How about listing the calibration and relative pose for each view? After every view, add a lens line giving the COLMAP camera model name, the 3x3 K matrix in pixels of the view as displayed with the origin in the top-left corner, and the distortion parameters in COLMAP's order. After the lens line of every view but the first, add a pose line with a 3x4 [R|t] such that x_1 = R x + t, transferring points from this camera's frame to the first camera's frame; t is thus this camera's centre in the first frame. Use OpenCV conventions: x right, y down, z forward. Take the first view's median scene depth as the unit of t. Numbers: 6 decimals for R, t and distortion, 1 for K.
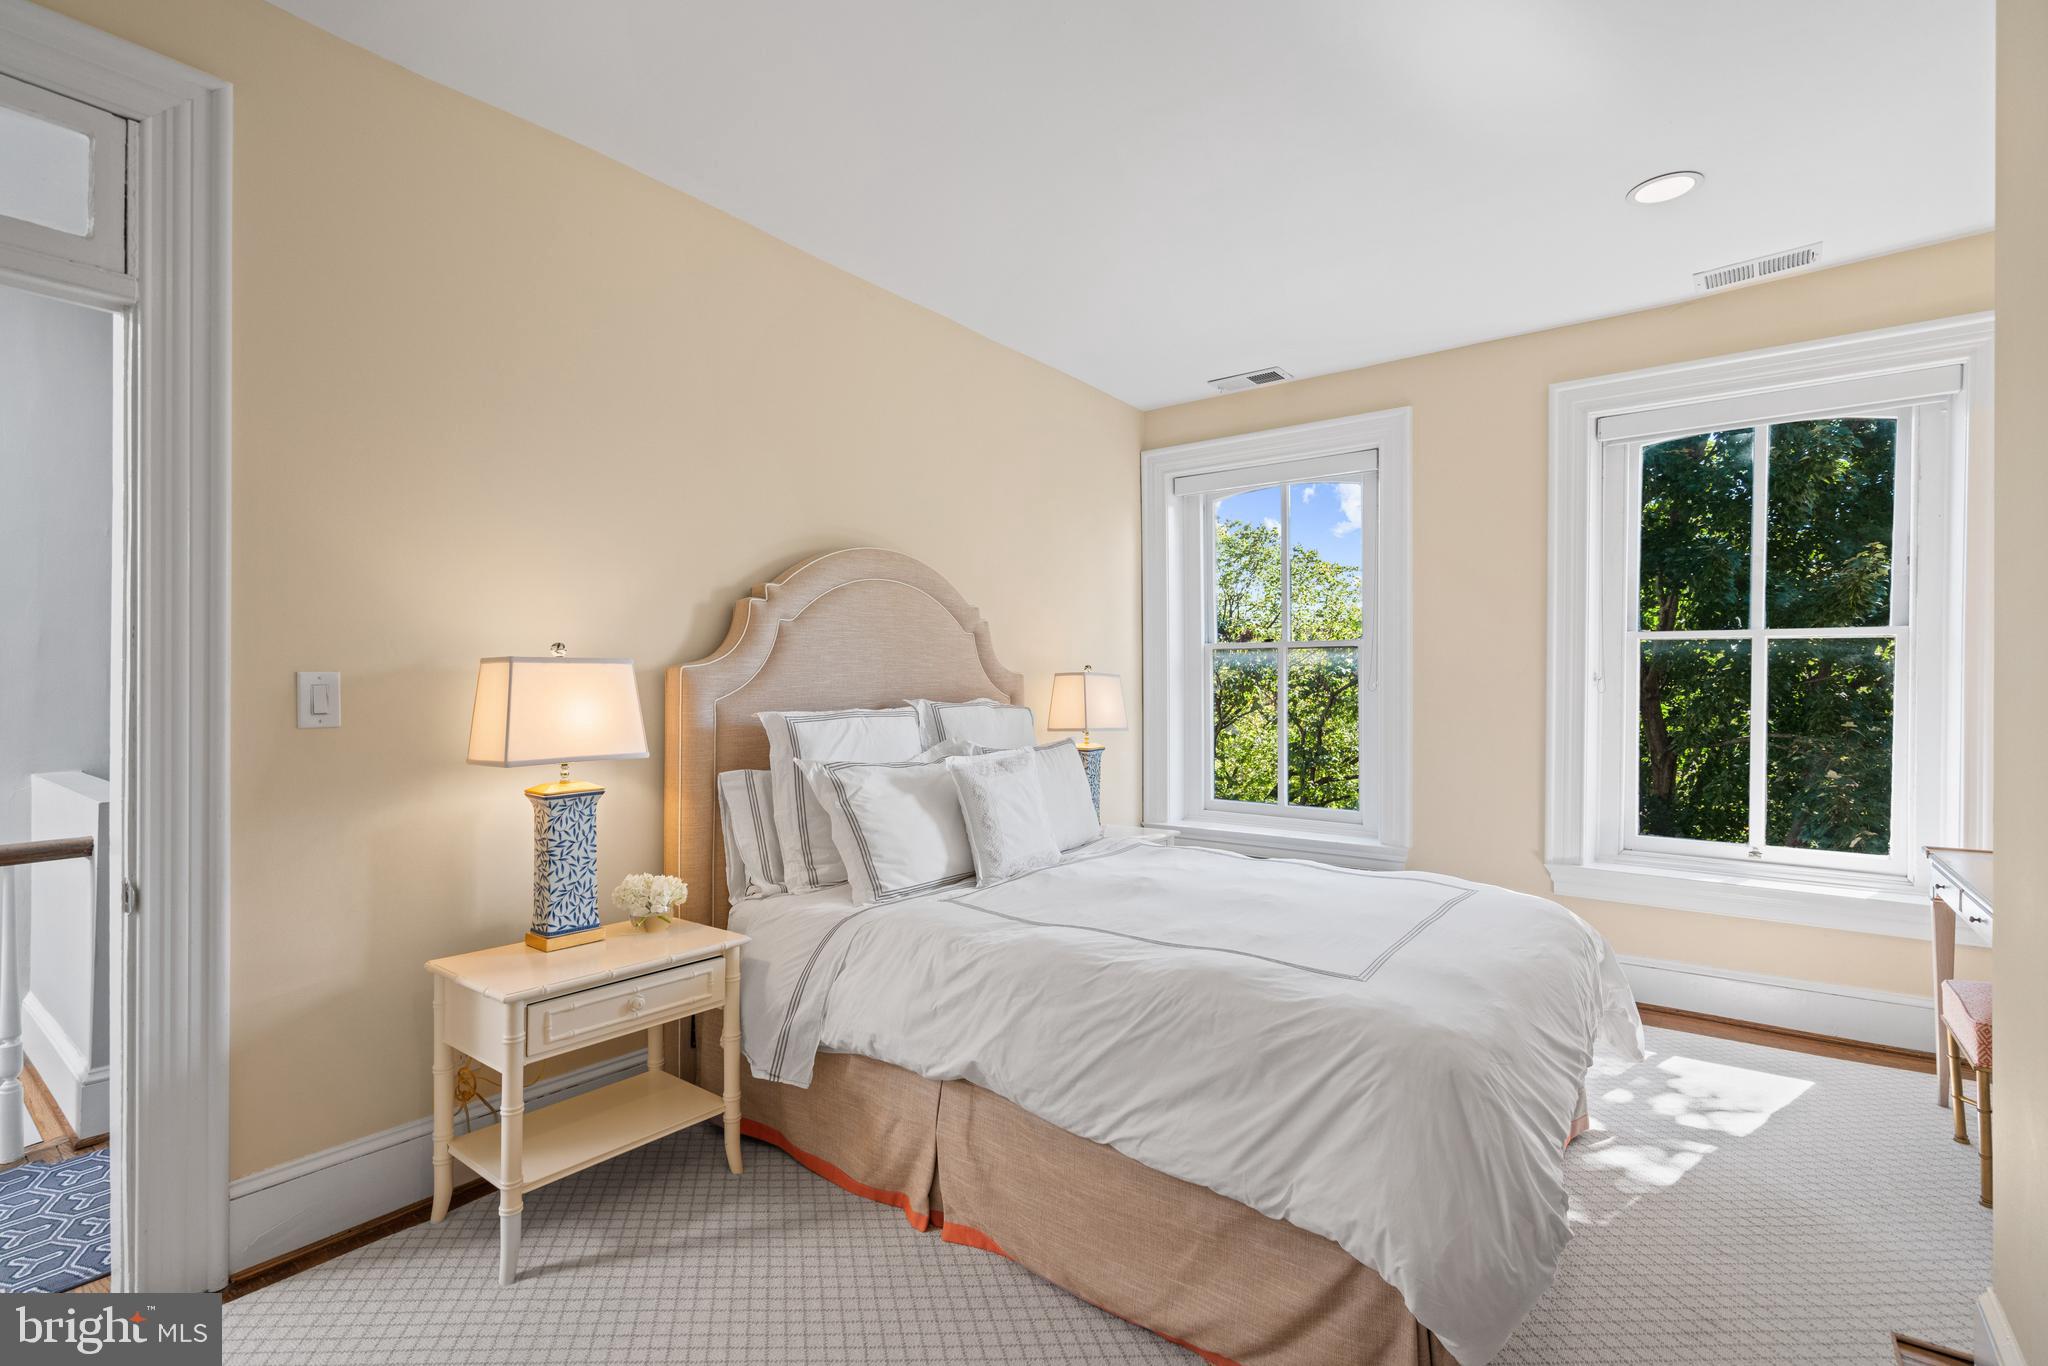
lens RADIAL K [[947.8, 0, 1027.0], [0, 947.8, 677.1], [0, 0, 1]] dist [-0.001501, -0.000336]
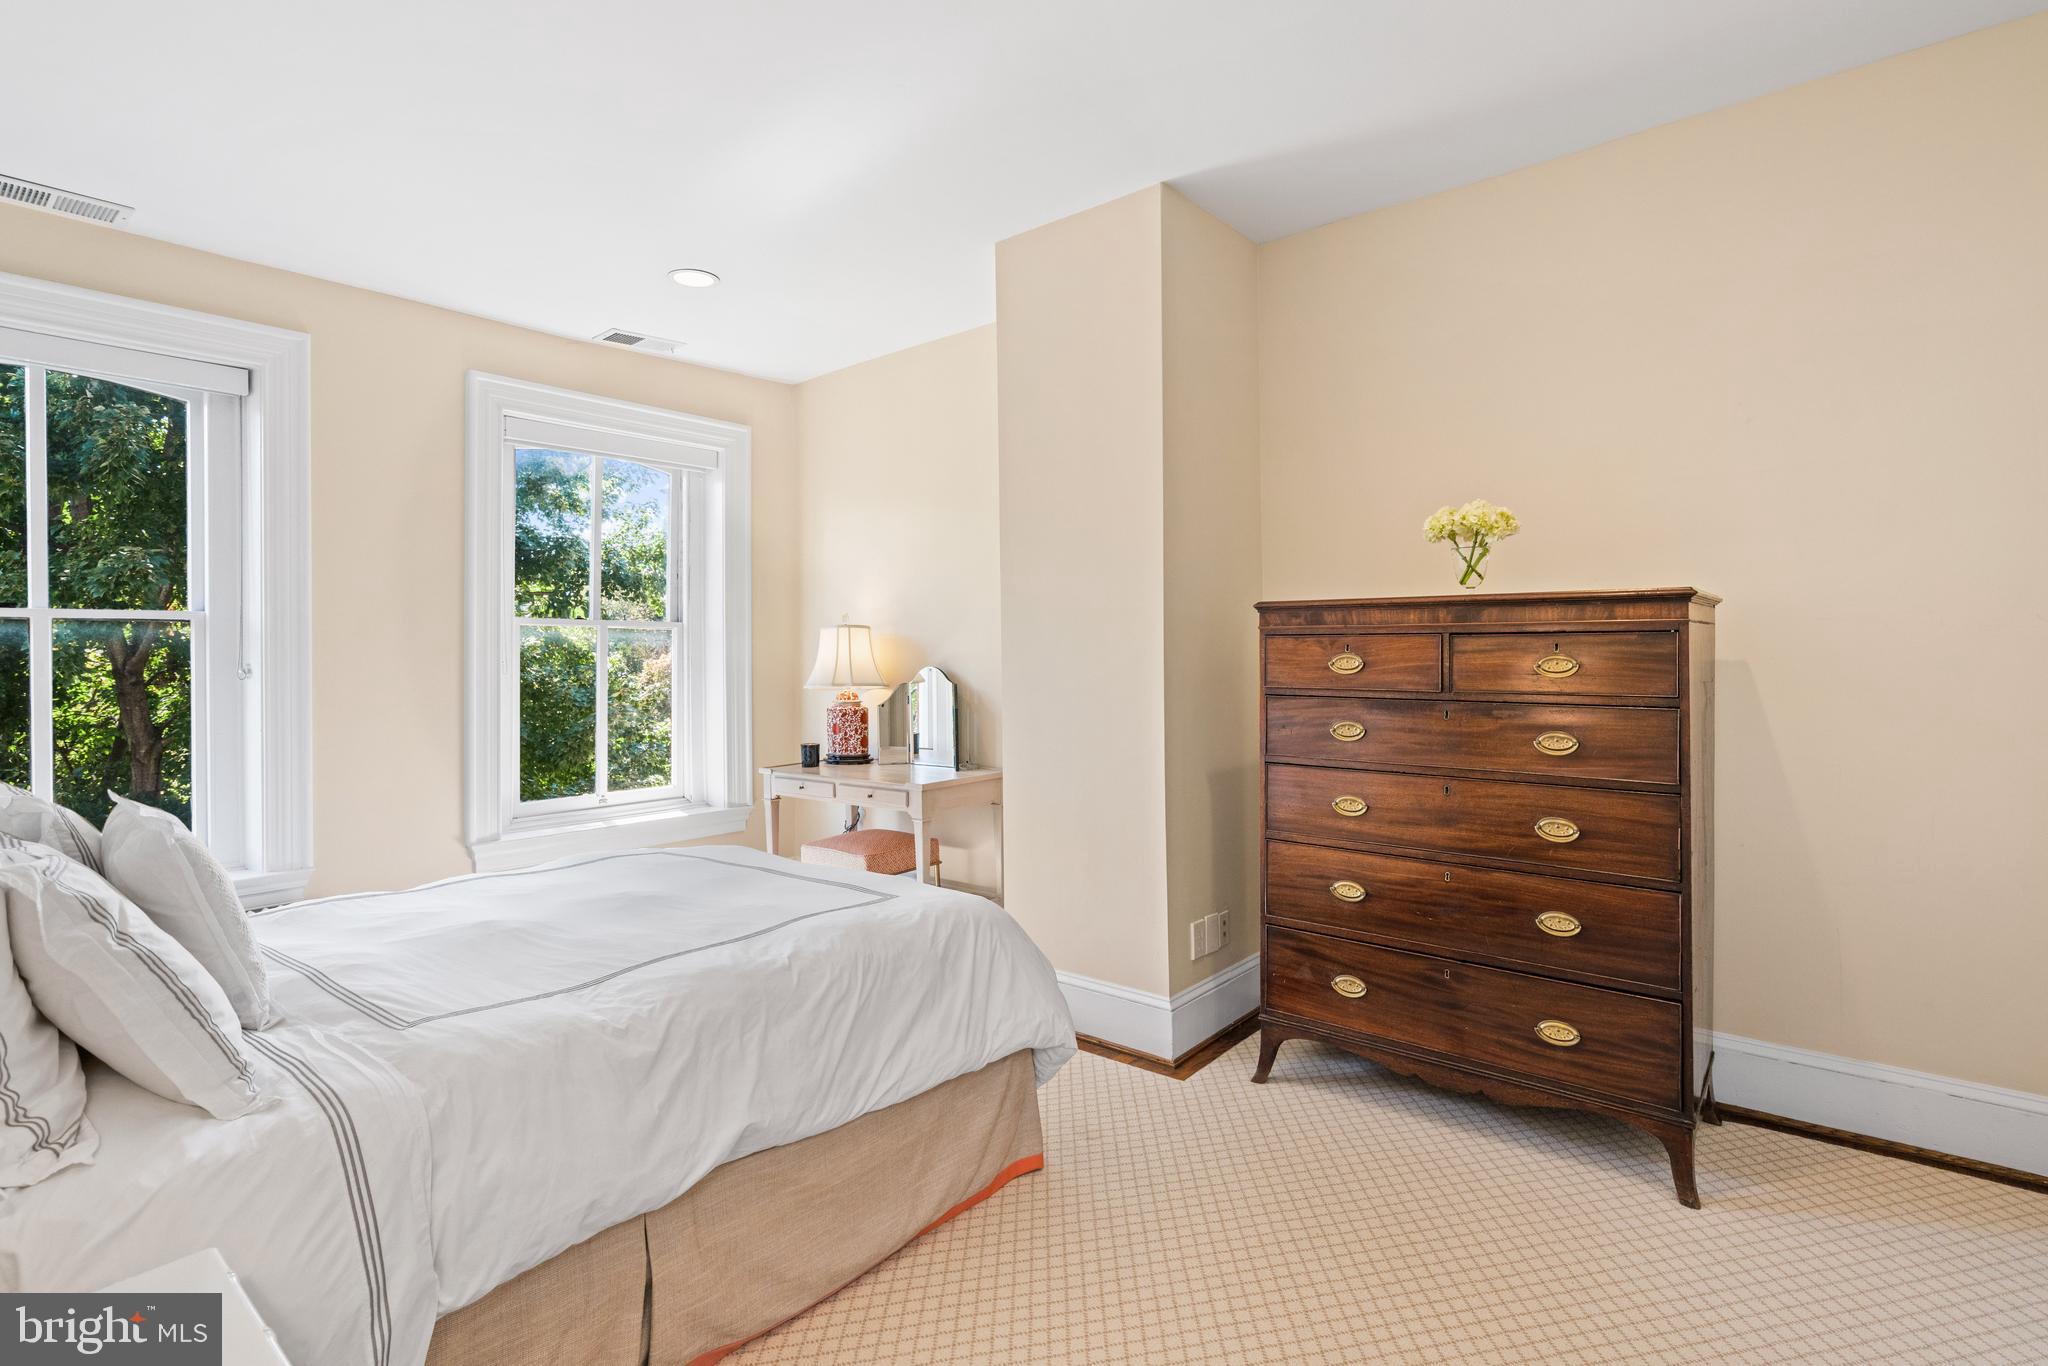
lens RADIAL K [[947.8, 0, 1030.4], [0, 947.8, 675.6], [0, 0, 1]] dist [-0.001501, -0.000336]
pose [[0.042258, -0.022029, 0.998864, -0.456970], [0.006168, 0.999744, 0.021787, -0.001863], [-0.999088, 0.005240, 0.042383, 0.381819]]
